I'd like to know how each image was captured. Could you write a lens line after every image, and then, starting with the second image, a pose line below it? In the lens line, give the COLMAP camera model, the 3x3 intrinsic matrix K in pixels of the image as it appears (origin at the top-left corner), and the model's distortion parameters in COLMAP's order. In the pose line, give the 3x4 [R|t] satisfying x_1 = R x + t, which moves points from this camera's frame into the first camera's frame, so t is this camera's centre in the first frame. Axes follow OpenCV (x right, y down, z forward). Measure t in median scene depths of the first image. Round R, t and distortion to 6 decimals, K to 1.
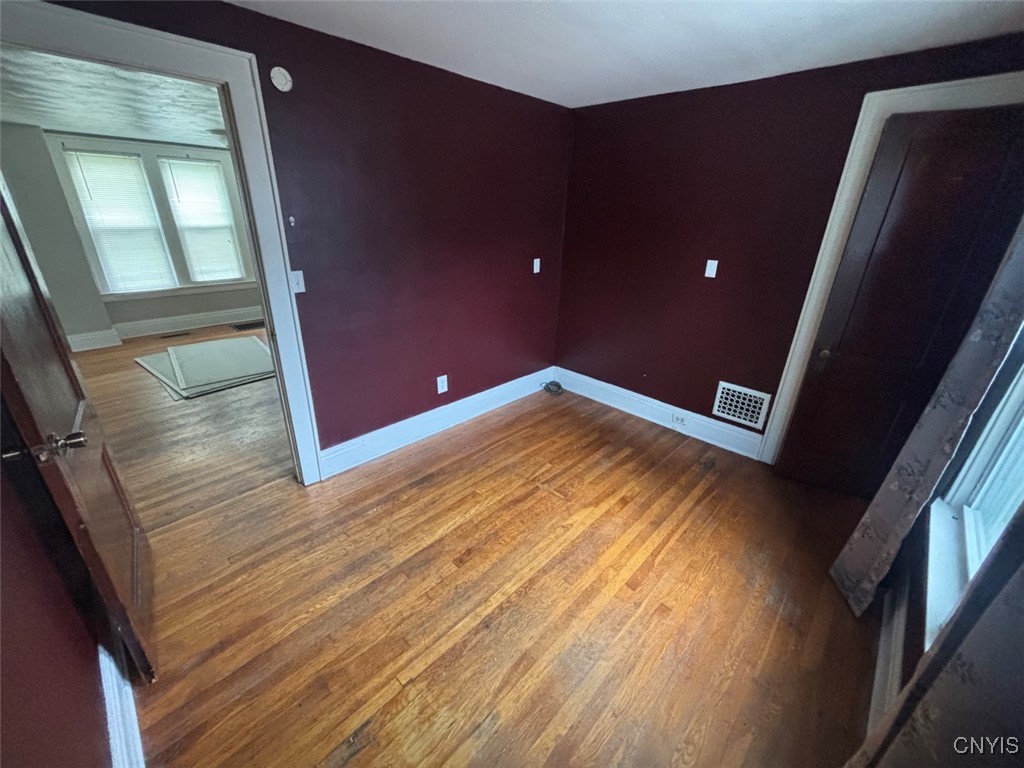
lens RADIAL K [[414.9, 0, 512.0], [0, 414.9, 384.0], [0, 0, 1]] dist [0.031867, -0.000411]
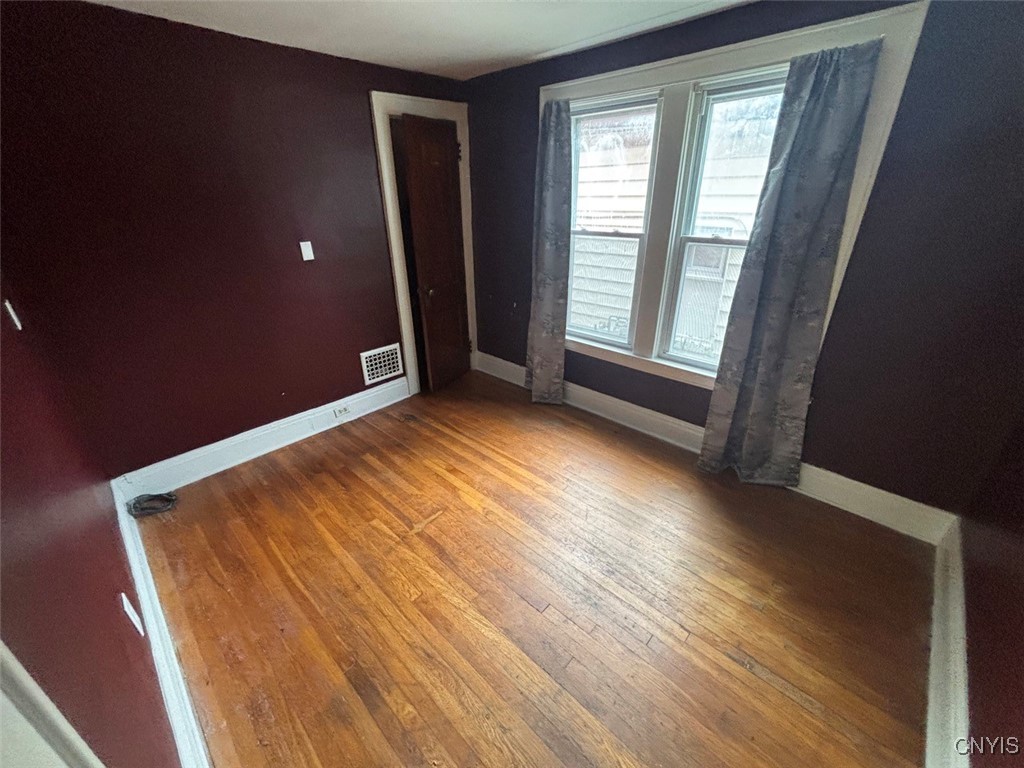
lens RADIAL K [[414.9, 0, 512.0], [0, 414.9, 384.0], [0, 0, 1]] dist [0.031867, -0.000411]
pose [[-0.009352, -0.450184, 0.892887, -0.498451], [0.405864, 0.814359, 0.414842, -0.237009], [-0.913886, 0.366270, 0.175097, 0.527817]]
